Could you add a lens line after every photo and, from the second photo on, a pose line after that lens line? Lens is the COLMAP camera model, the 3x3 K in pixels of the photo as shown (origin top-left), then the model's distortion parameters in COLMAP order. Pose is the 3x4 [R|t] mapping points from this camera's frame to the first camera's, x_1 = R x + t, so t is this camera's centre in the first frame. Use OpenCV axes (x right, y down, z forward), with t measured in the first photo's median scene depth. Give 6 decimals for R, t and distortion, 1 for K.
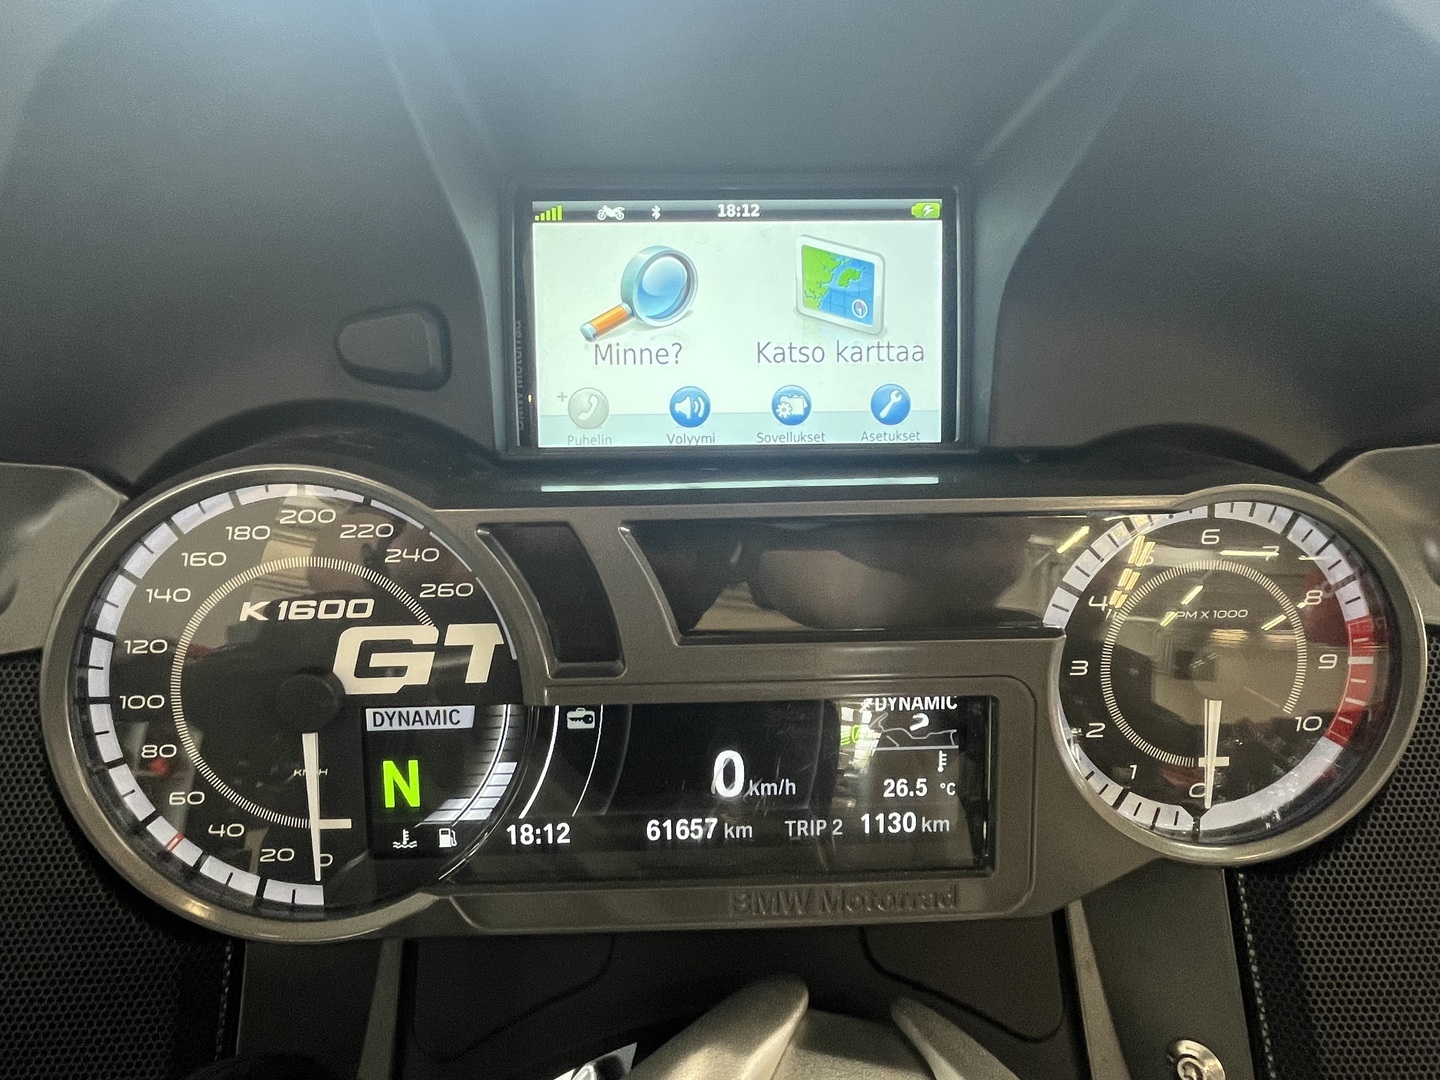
lens RADIAL K [[826.8, 0, 695.3], [0, 826.8, 506.1], [0, 0, 1]] dist [-0.007102, 0.000368]
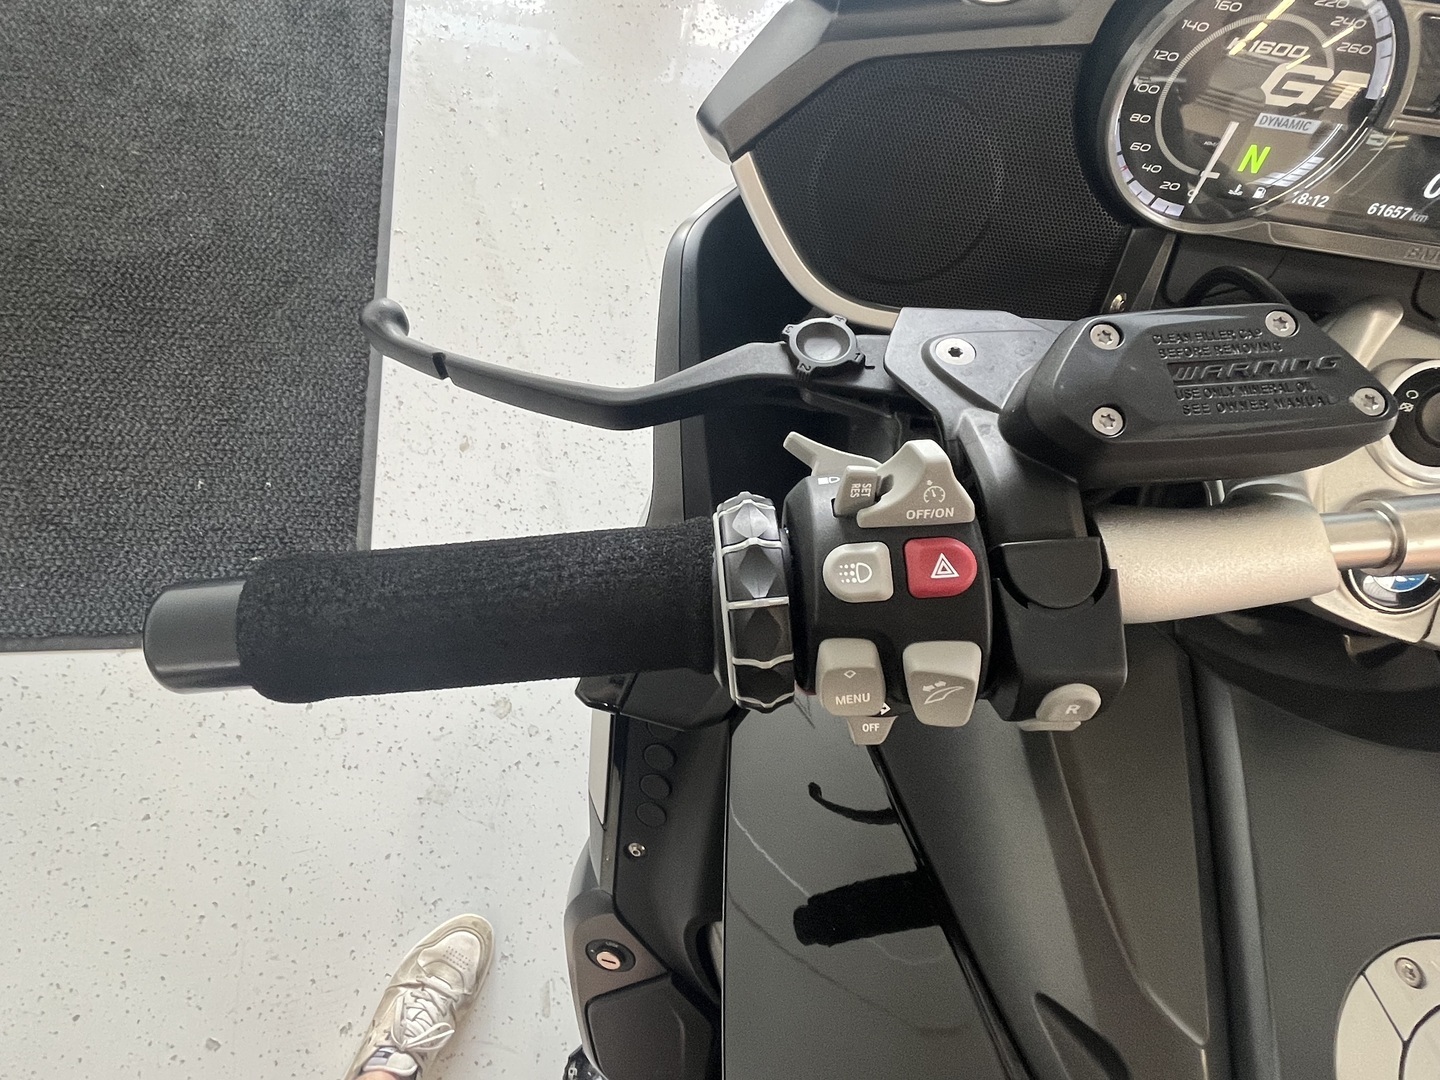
lens RADIAL K [[826.8, 0, 695.3], [0, 826.8, 506.1], [0, 0, 1]] dist [-0.007102, 0.000368]
pose [[0.977344, 0.200930, -0.066528, -1.294442], [-0.115629, 0.770134, 0.627315, -0.076930], [0.177281, -0.605410, 0.775919, -1.120266]]
